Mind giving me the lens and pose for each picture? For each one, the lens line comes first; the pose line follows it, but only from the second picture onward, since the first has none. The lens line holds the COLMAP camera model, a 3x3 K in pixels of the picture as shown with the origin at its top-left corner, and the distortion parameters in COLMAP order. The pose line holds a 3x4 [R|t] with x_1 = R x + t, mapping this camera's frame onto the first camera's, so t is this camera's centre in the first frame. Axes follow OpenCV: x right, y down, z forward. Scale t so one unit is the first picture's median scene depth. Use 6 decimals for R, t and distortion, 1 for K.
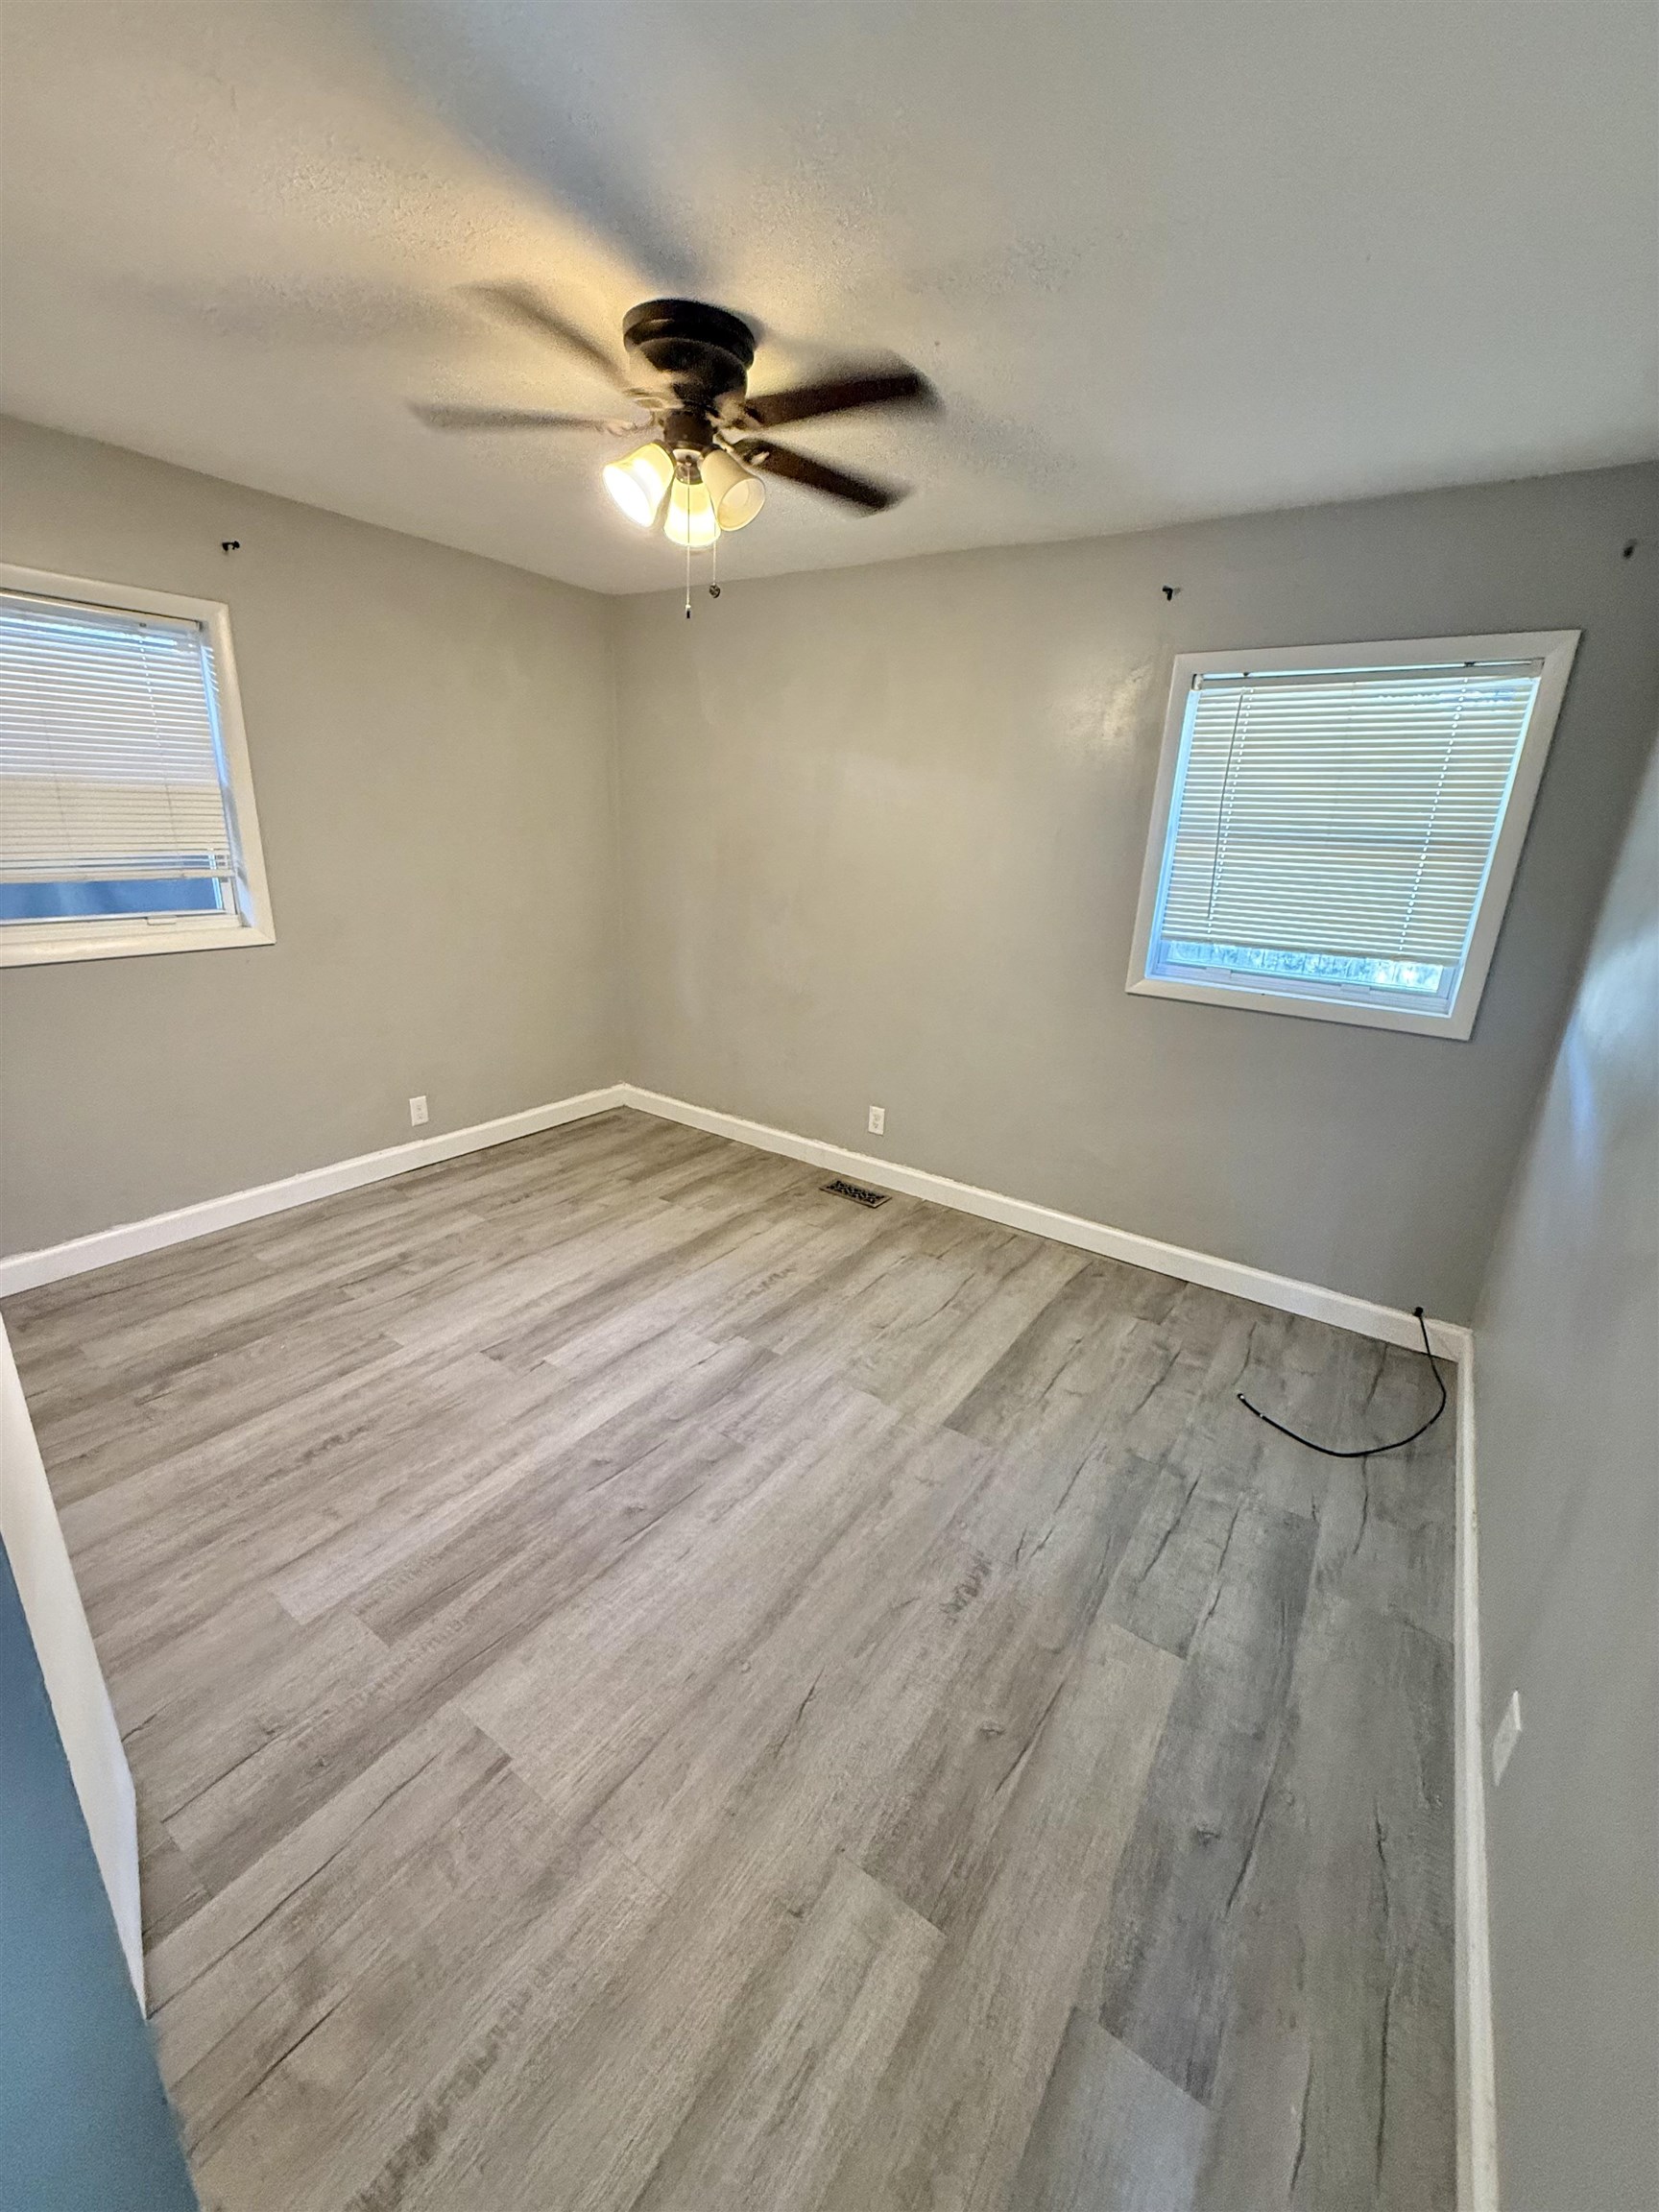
lens RADIAL K [[881.8, 0, 831.8], [0, 881.8, 1100.0], [0, 0, 1]] dist [0.001533, 0.000457]
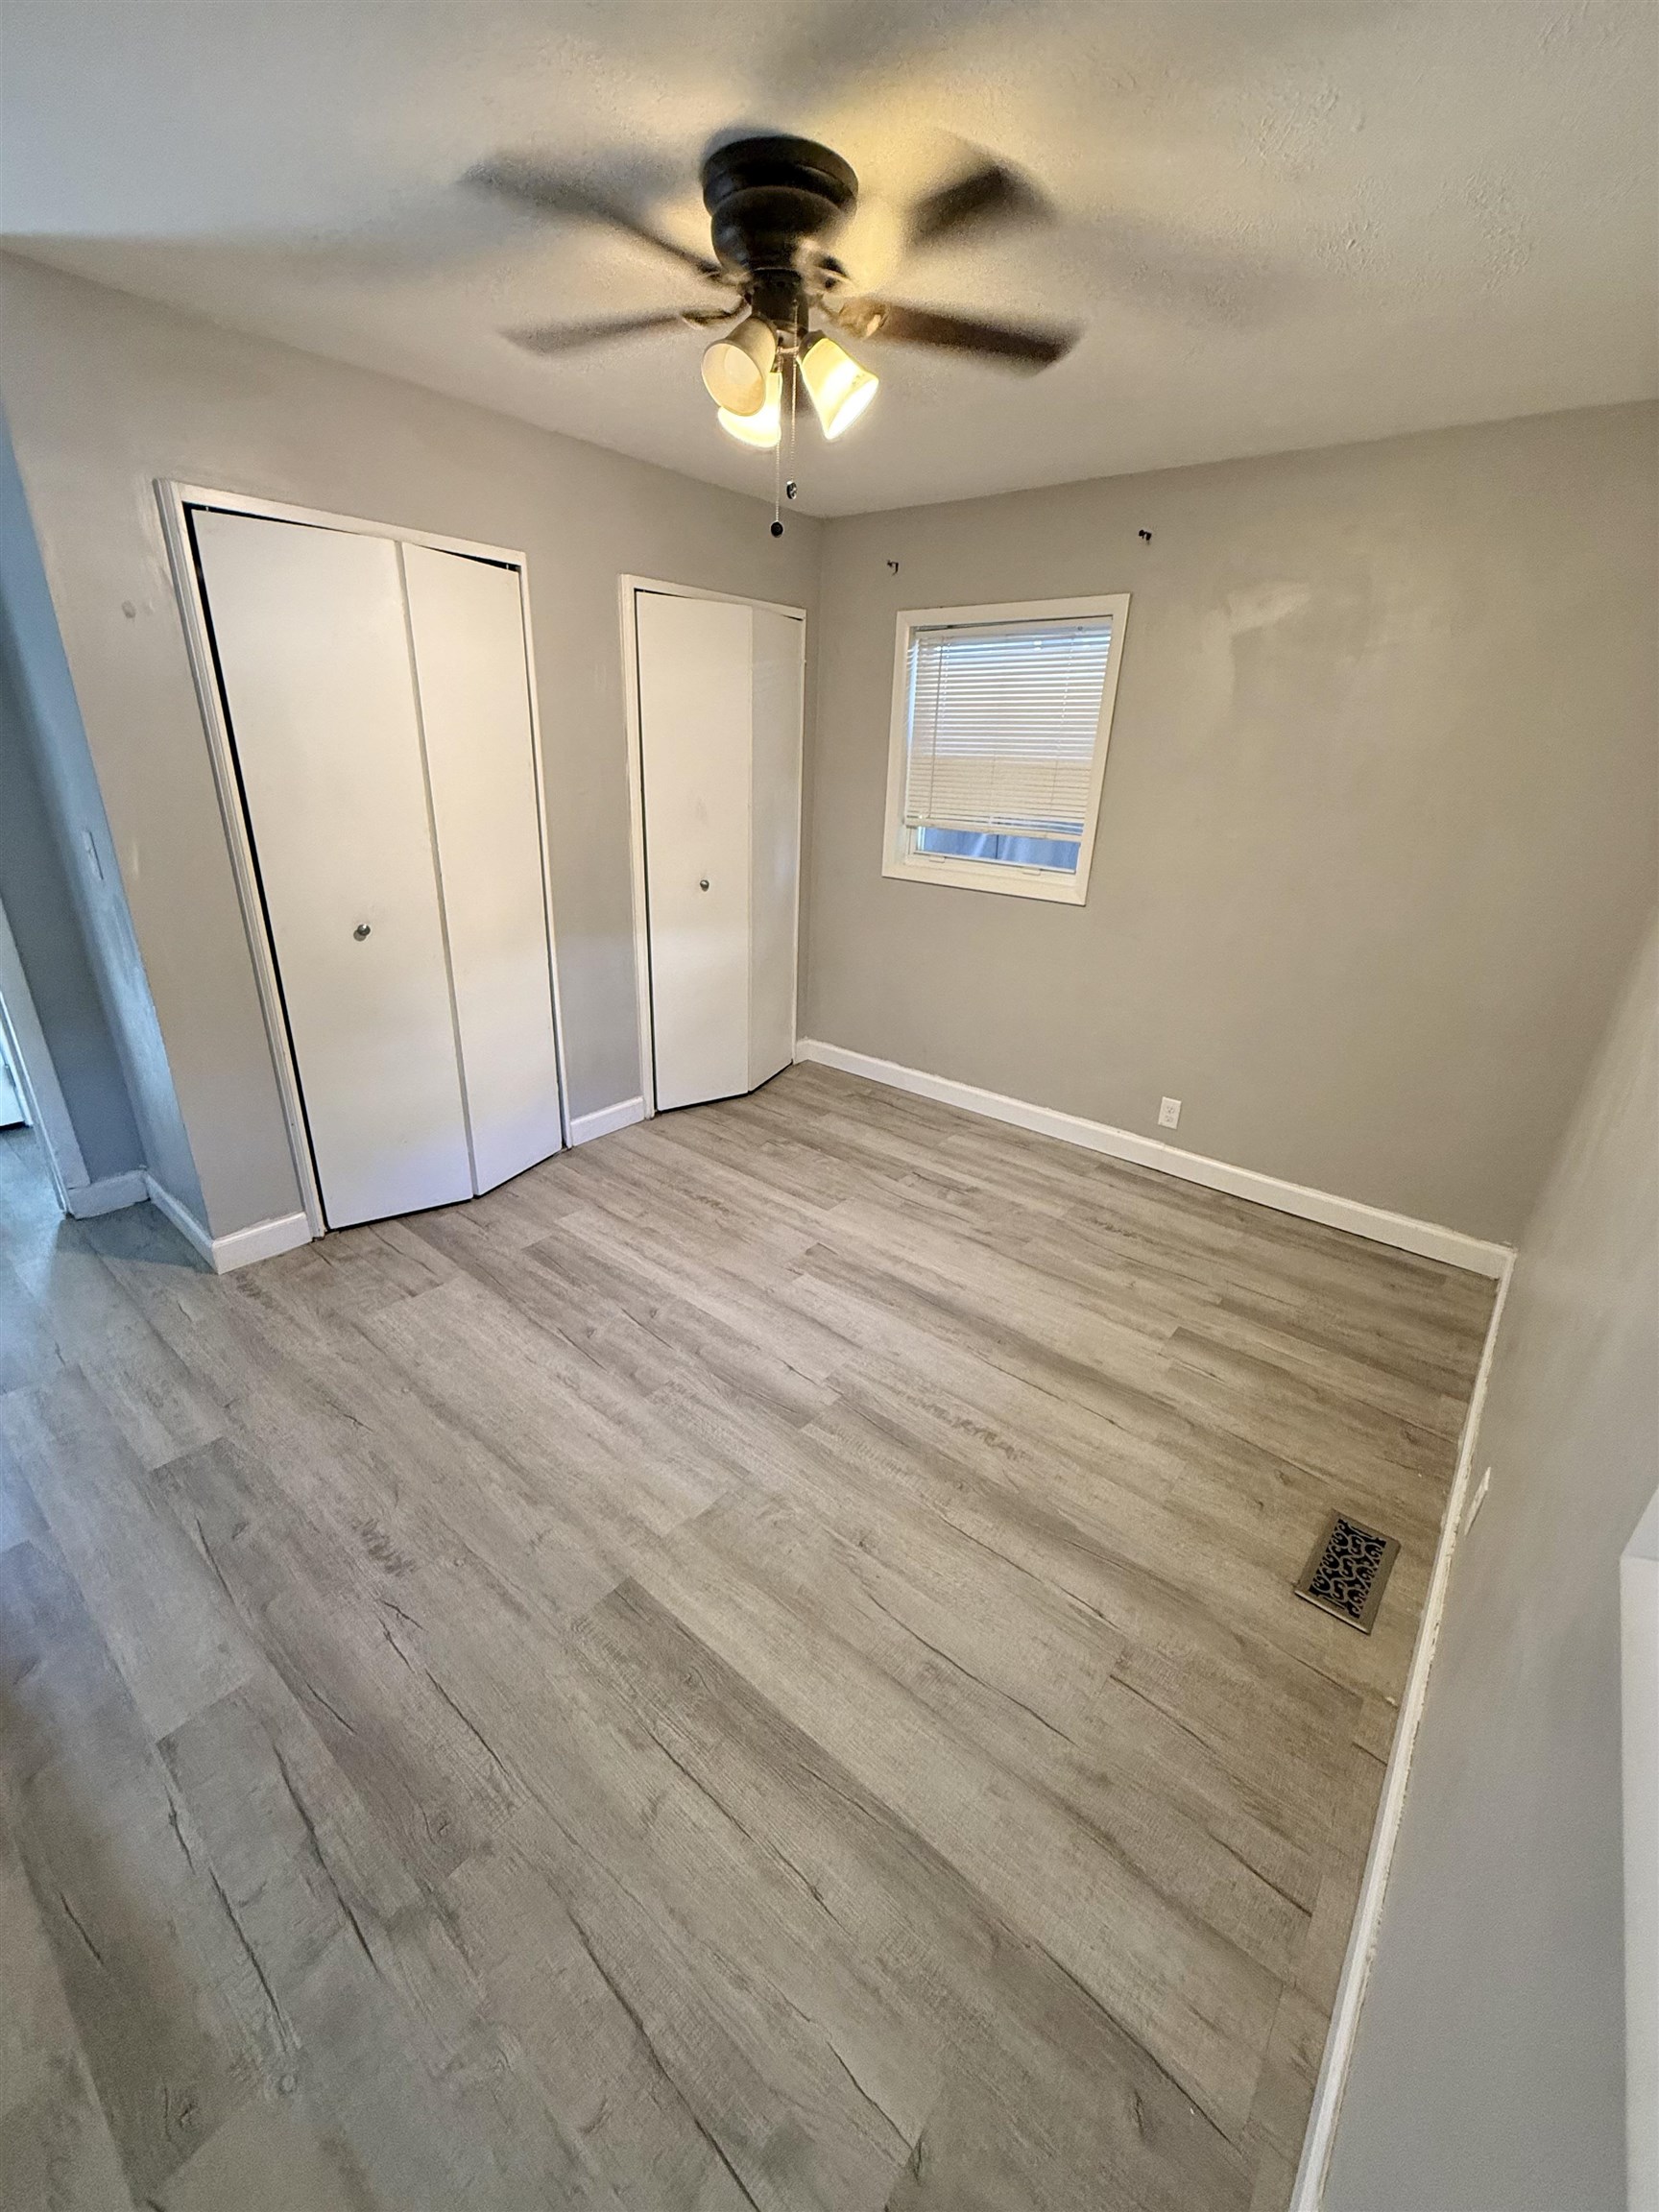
lens RADIAL K [[881.8, 0, 843.1], [0, 881.8, 1107.8], [0, 0, 1]] dist [0.001533, 0.000457]
pose [[-0.082594, 0.338366, -0.937383, 0.640392], [-0.346799, 0.872050, 0.345340, -0.288686], [0.934296, 0.353606, 0.045319, 0.933089]]
